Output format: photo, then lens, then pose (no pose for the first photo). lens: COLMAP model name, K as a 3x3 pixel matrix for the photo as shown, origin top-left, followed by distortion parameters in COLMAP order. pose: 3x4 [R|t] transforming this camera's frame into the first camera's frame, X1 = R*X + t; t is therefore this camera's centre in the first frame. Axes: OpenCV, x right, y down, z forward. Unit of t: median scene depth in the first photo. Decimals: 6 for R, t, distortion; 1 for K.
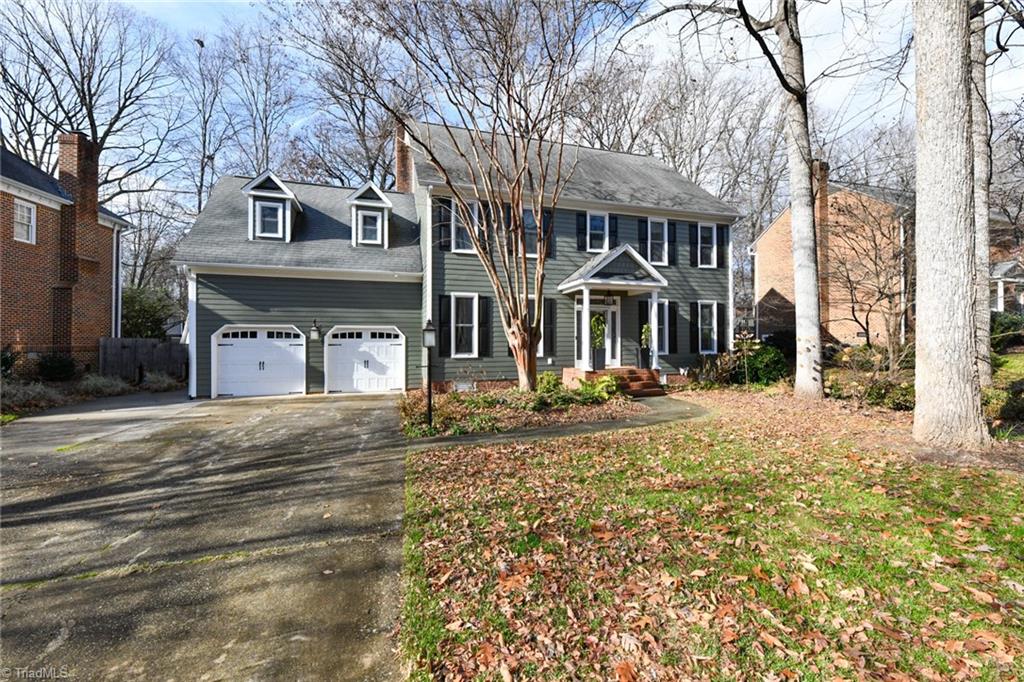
lens RADIAL K [[409.1, 0, 516.1], [0, 409.1, 335.8], [0, 0, 1]] dist [0.019430, -0.004440]
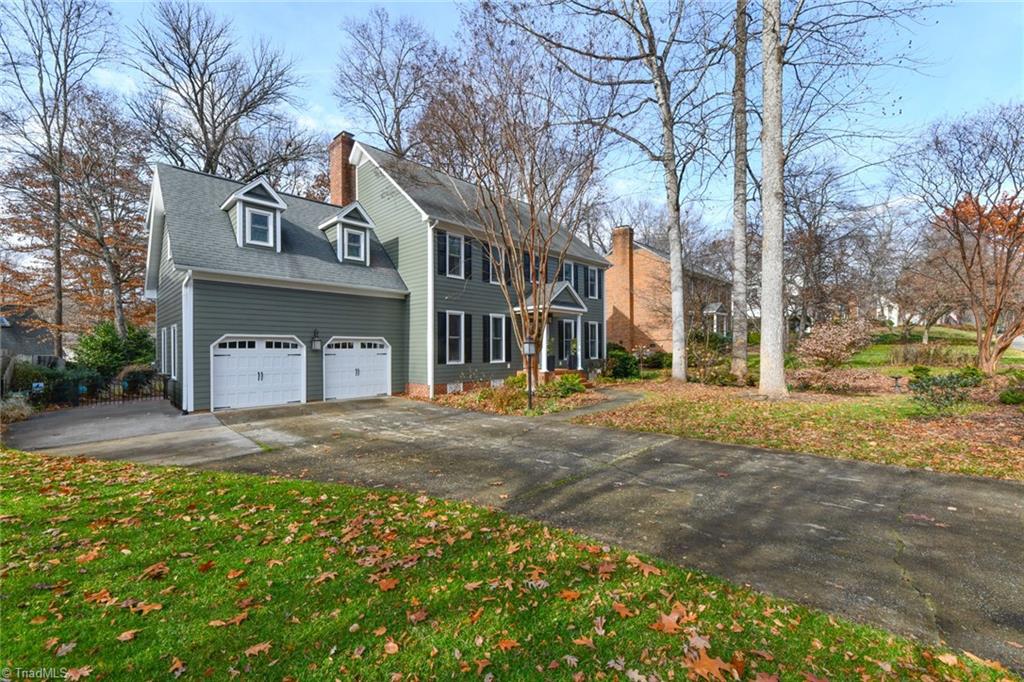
lens RADIAL K [[409.1, 0, 513.3], [0, 409.1, 342.4], [0, 0, 1]] dist [0.019430, -0.004440]
pose [[0.883678, 0.005989, 0.468058, -0.511888], [-0.003094, 0.999971, -0.006955, -0.002794], [-0.468086, 0.004698, 0.883671, -0.146462]]
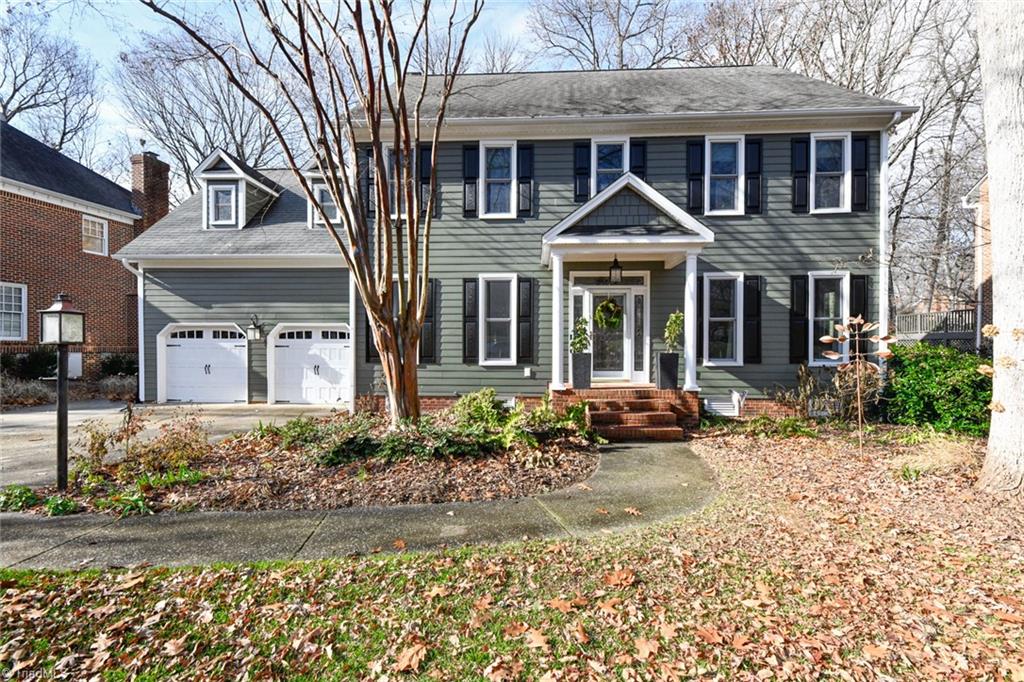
lens RADIAL K [[409.1, 0, 510.2], [0, 409.1, 347.6], [0, 0, 1]] dist [0.019430, -0.004440]
pose [[0.941616, 0.004495, -0.336660, 0.279428], [0.000828, 0.999877, 0.015665, 0.011686], [0.336689, -0.015029, 0.941496, 0.359276]]
